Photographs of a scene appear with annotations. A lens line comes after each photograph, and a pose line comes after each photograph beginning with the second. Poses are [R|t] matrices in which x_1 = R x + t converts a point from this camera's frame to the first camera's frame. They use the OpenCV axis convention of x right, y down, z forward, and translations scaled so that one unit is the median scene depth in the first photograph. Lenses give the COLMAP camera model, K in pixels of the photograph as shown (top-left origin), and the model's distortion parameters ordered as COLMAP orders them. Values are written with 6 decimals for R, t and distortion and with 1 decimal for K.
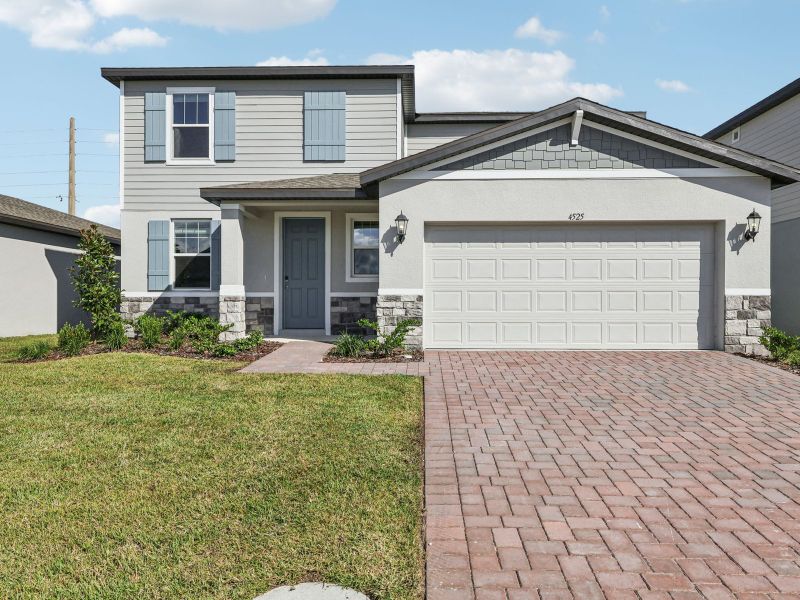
lens RADIAL K [[573.4, 0, 400.0], [0, 573.4, 300.0], [0, 0, 1]] dist [-0.002465, -0.000330]
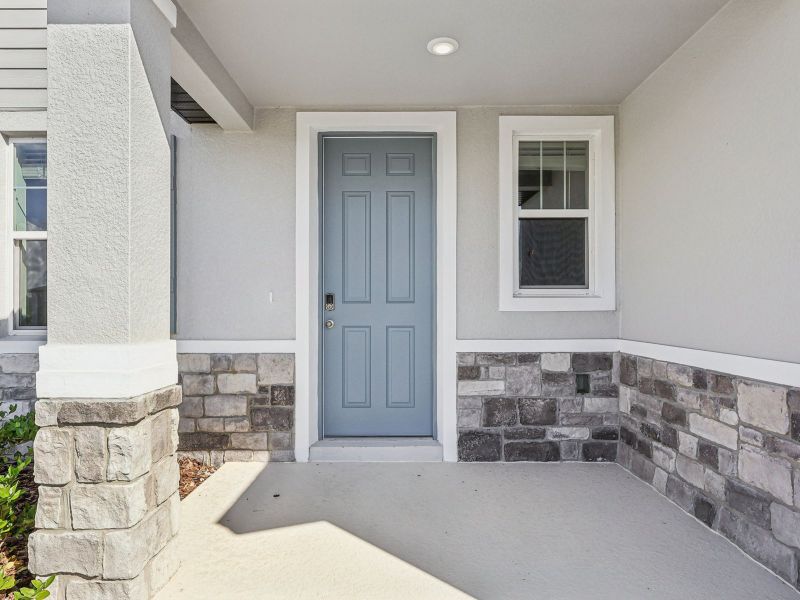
lens RADIAL K [[474.8, 0, 399.9], [0, 474.8, 305.5], [0, 0, 1]] dist [0.001440, -0.000470]
pose [[0.999799, -0.003144, 0.019780, -0.161434], [0.003219, 0.999988, -0.003745, -0.033375], [-0.019768, 0.003808, 0.999797, 0.707766]]
